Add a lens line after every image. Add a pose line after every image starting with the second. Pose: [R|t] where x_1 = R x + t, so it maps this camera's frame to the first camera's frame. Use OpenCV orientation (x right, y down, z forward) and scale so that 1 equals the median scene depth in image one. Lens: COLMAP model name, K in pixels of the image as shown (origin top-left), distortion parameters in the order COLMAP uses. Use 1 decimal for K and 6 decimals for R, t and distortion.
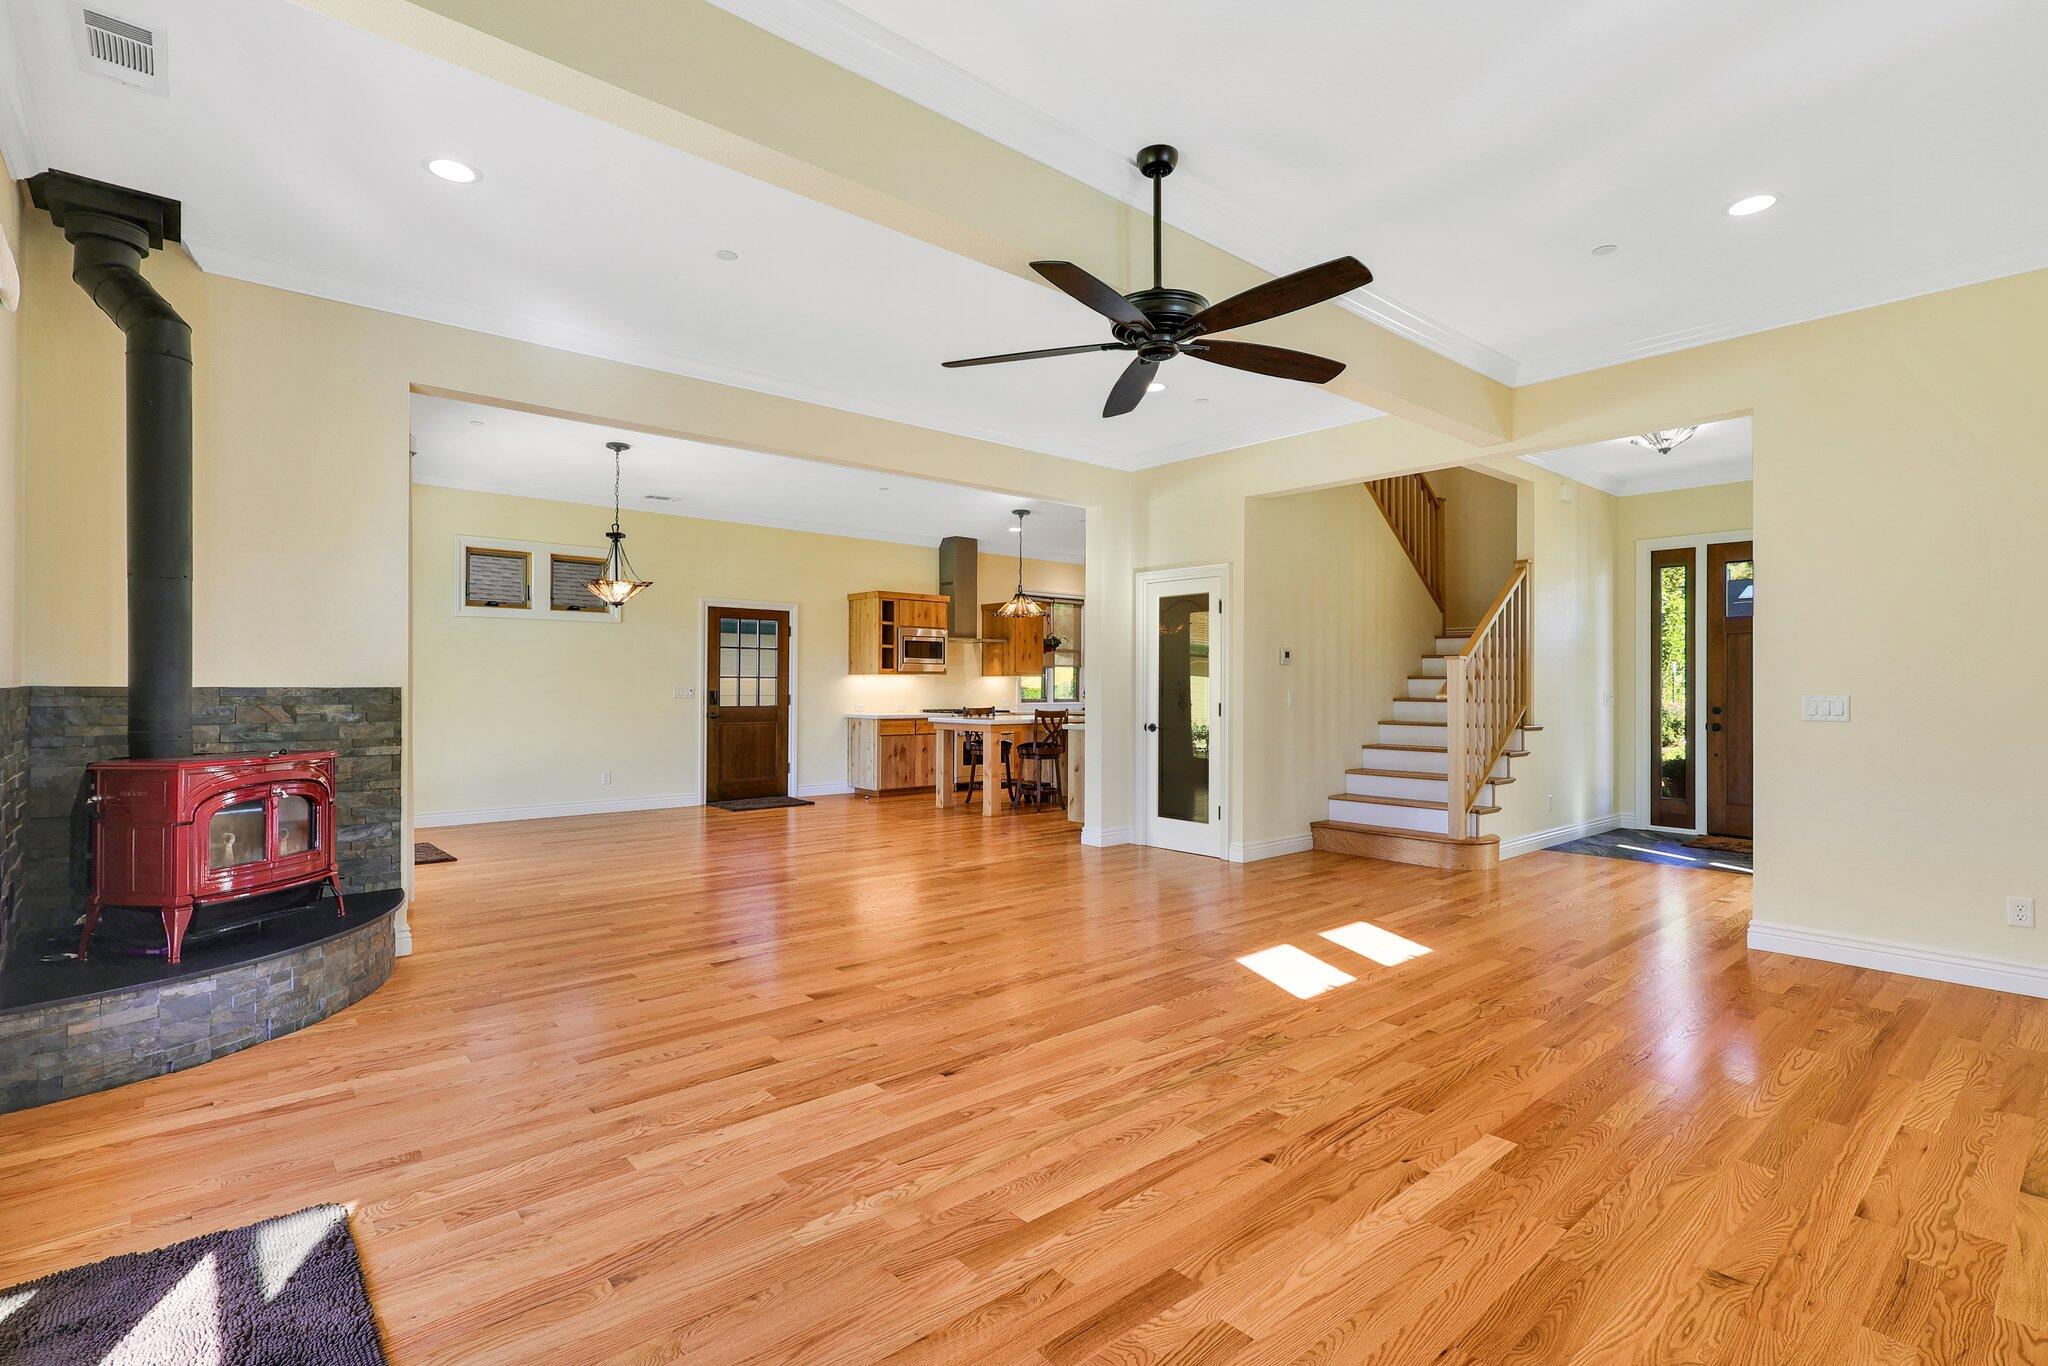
lens RADIAL K [[966.5, 0, 1023.3], [0, 966.5, 681.5], [0, 0, 1]] dist [0.003535, 0.000657]
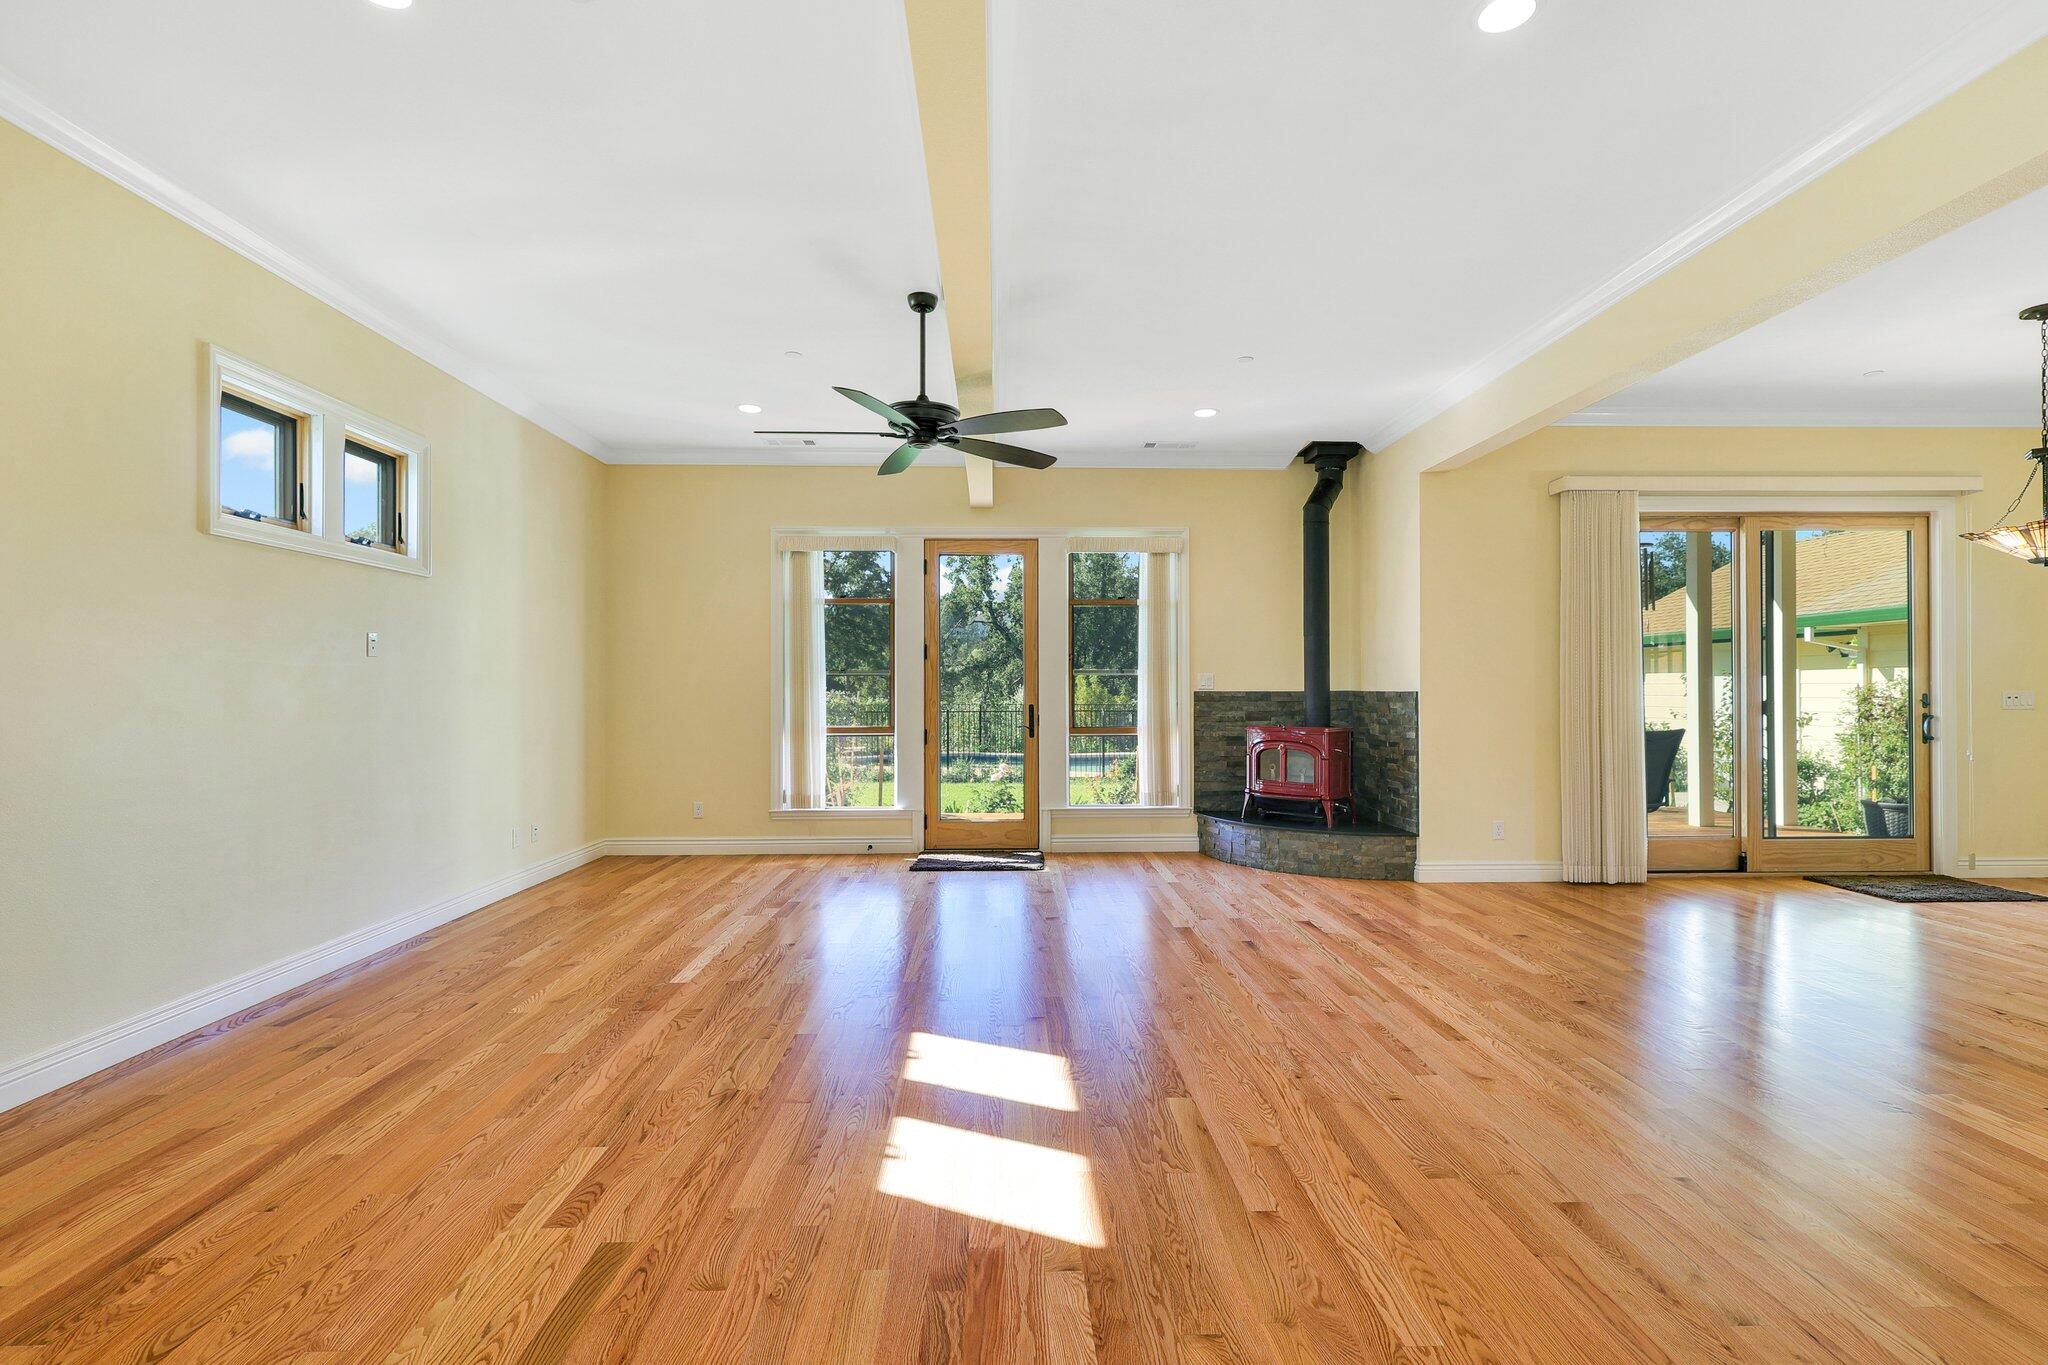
lens RADIAL K [[966.5, 0, 1023.0], [0, 966.5, 683.9], [0, 0, 1]] dist [0.003535, 0.000657]
pose [[-0.637717, -0.004275, -0.770259, 0.884100], [0.001168, 0.999978, -0.006517, 0.006684], [0.770270, -0.005056, -0.637698, 1.596310]]
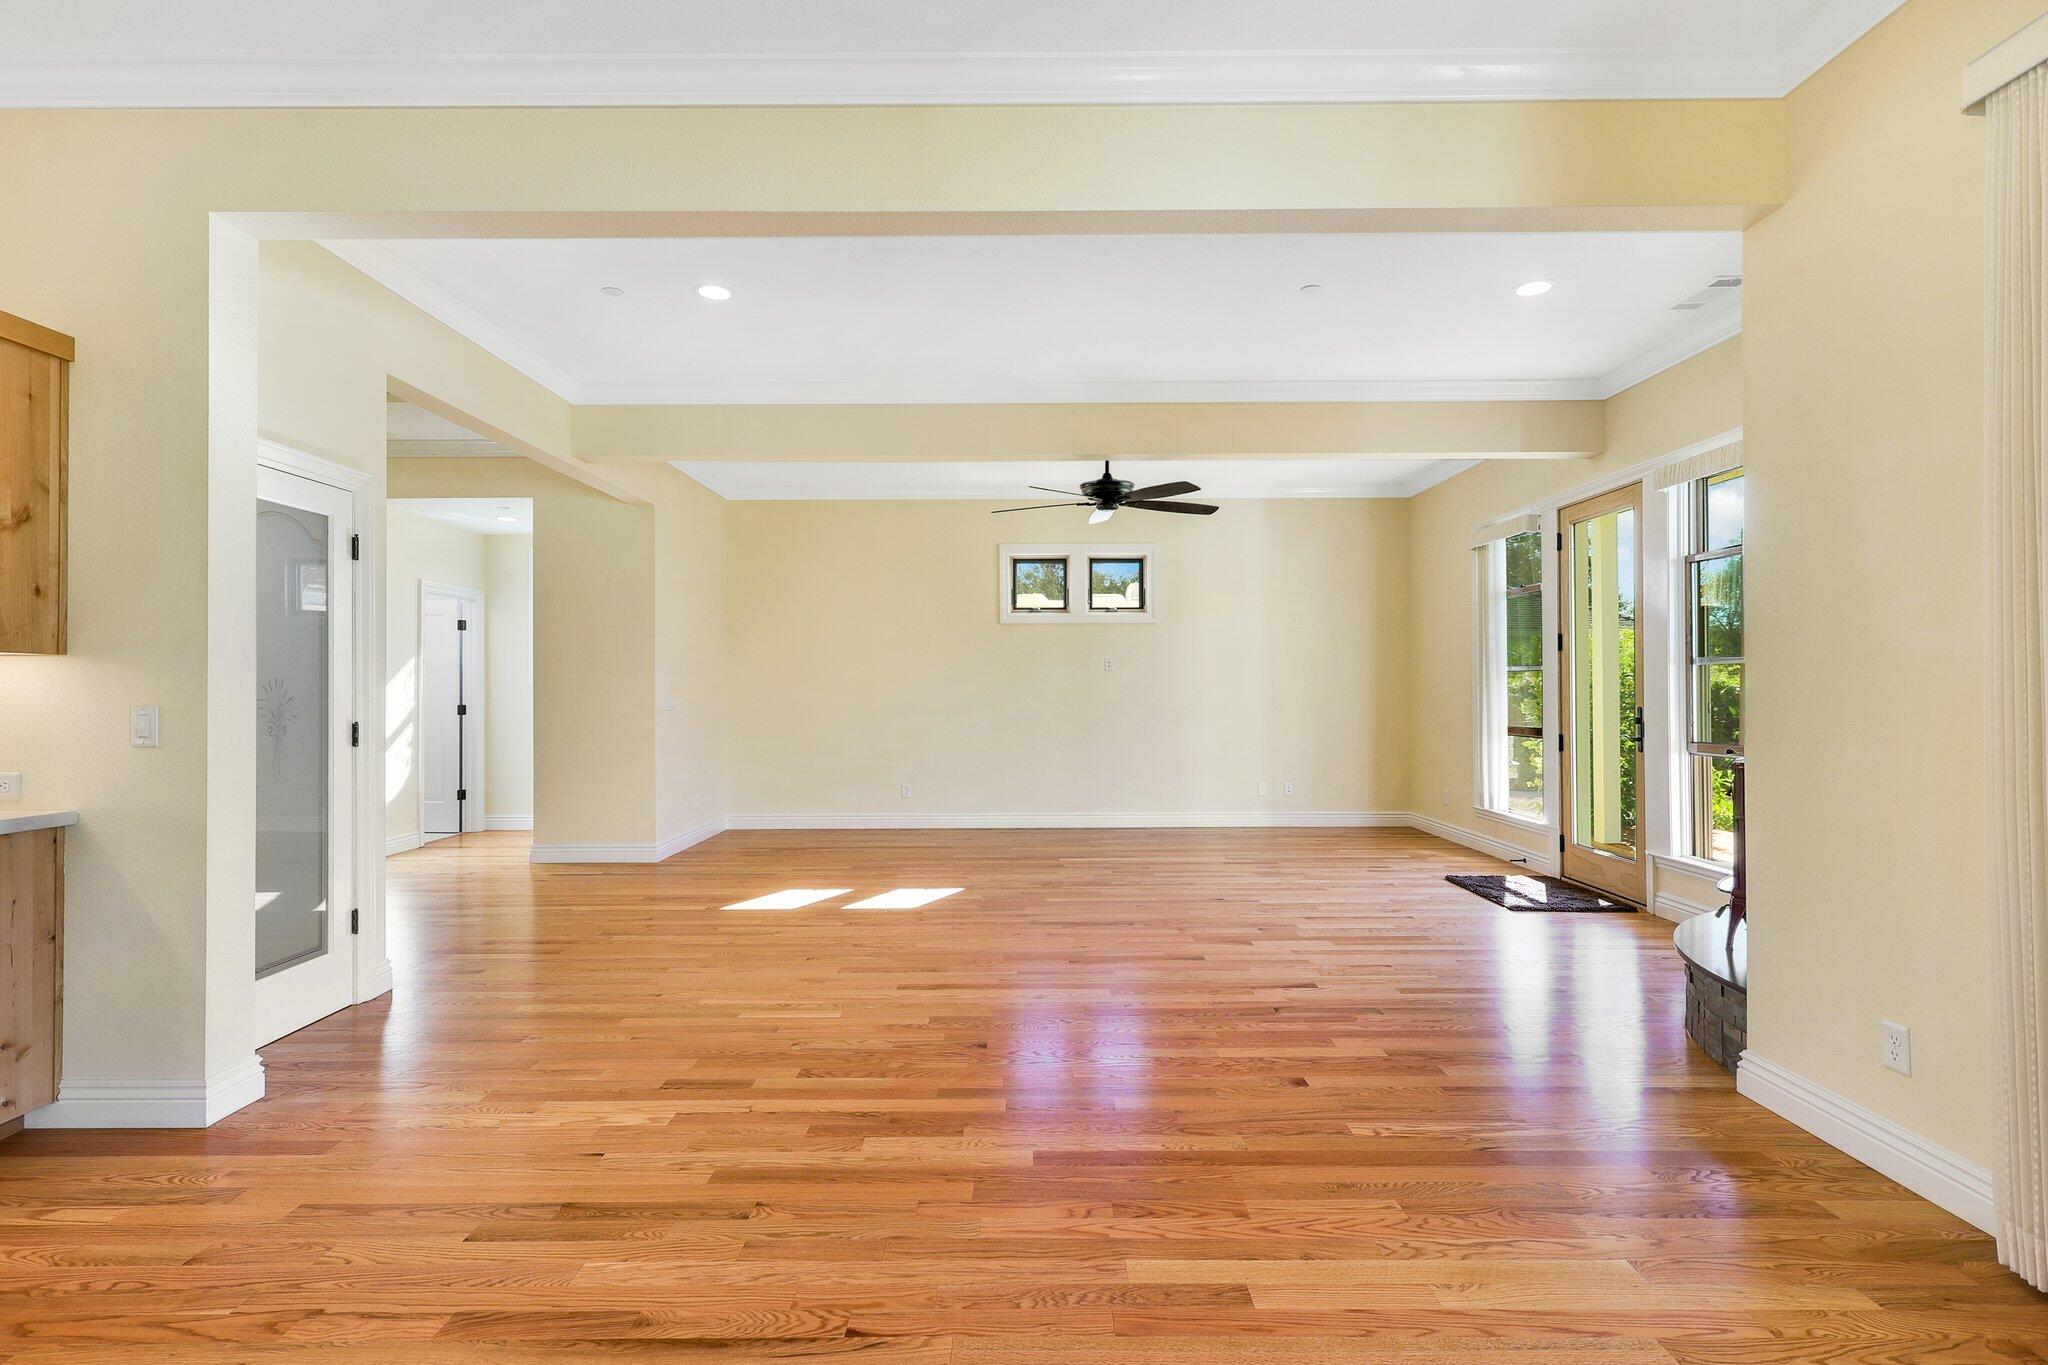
lens RADIAL K [[966.5, 0, 1020.2], [0, 966.5, 680.4], [0, 0, 1]] dist [0.003535, 0.000657]
pose [[-0.747231, 0.007505, 0.664522, -0.781587], [0.004070, 0.999969, -0.006718, 0.002134], [-0.664552, -0.002315, -0.747238, 2.016795]]
